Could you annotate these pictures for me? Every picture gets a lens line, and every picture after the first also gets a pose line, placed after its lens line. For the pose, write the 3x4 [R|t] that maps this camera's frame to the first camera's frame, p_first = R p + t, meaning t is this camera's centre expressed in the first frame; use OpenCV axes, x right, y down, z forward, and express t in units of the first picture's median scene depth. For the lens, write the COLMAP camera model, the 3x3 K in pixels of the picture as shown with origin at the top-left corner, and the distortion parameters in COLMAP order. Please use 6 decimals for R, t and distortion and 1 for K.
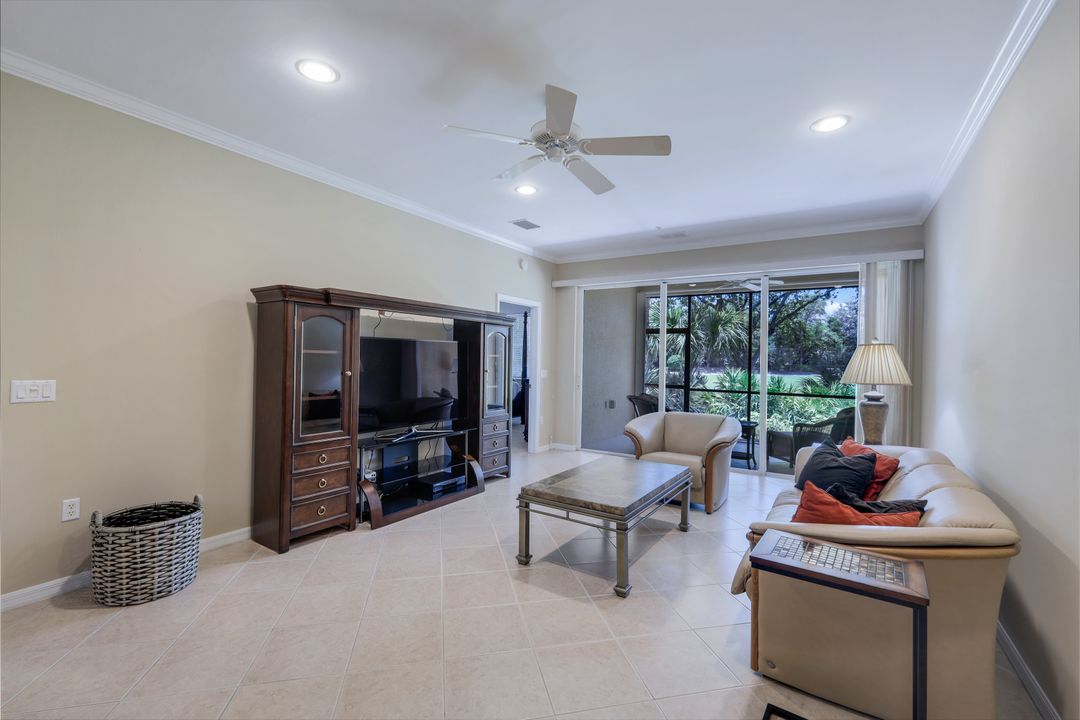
lens RADIAL K [[468.8, 0, 521.5], [0, 468.8, 359.2], [0, 0, 1]] dist [0.003690, 0.000466]
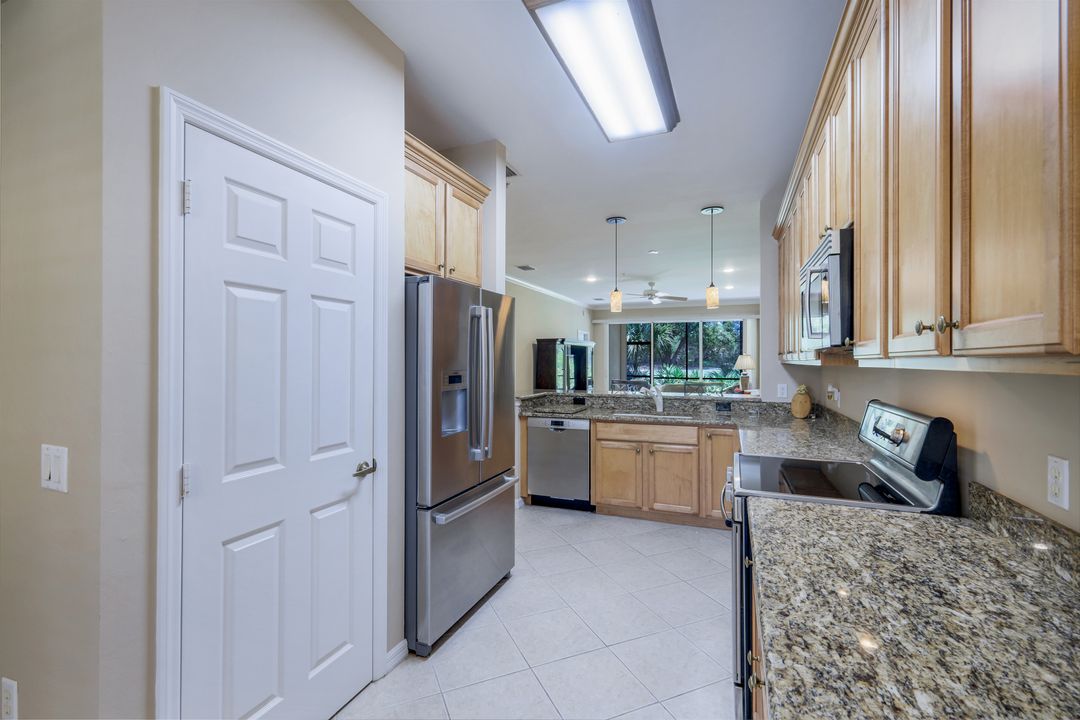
lens RADIAL K [[468.8, 0, 532.3], [0, 468.8, 357.3], [0, 0, 1]] dist [0.003690, 0.000466]
pose [[0.981495, -0.019160, 0.190526, -0.226497], [0.020424, 0.999780, -0.004672, -0.006432], [-0.190395, 0.008477, 0.981671, -0.337883]]
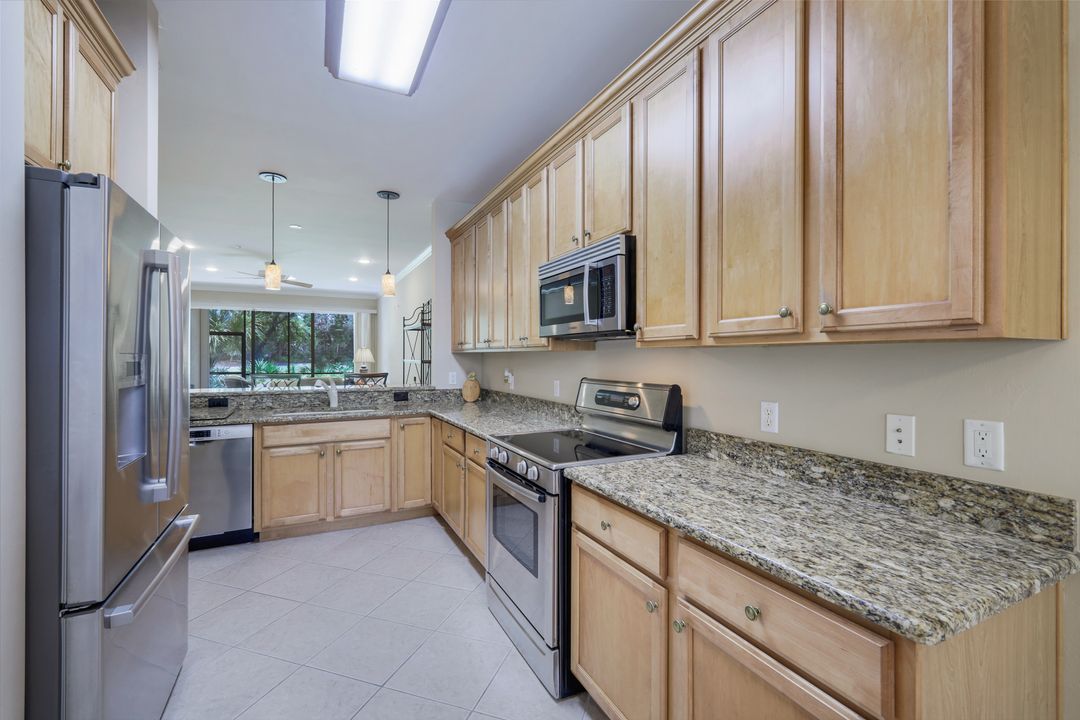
lens RADIAL K [[468.8, 0, 533.2], [0, 468.8, 358.4], [0, 0, 1]] dist [0.003690, 0.000466]
pose [[0.509634, -0.023644, 0.860066, -0.259627], [0.010680, 0.999719, 0.021154, -0.003633], [-0.860325, -0.001595, 0.509743, -0.294156]]
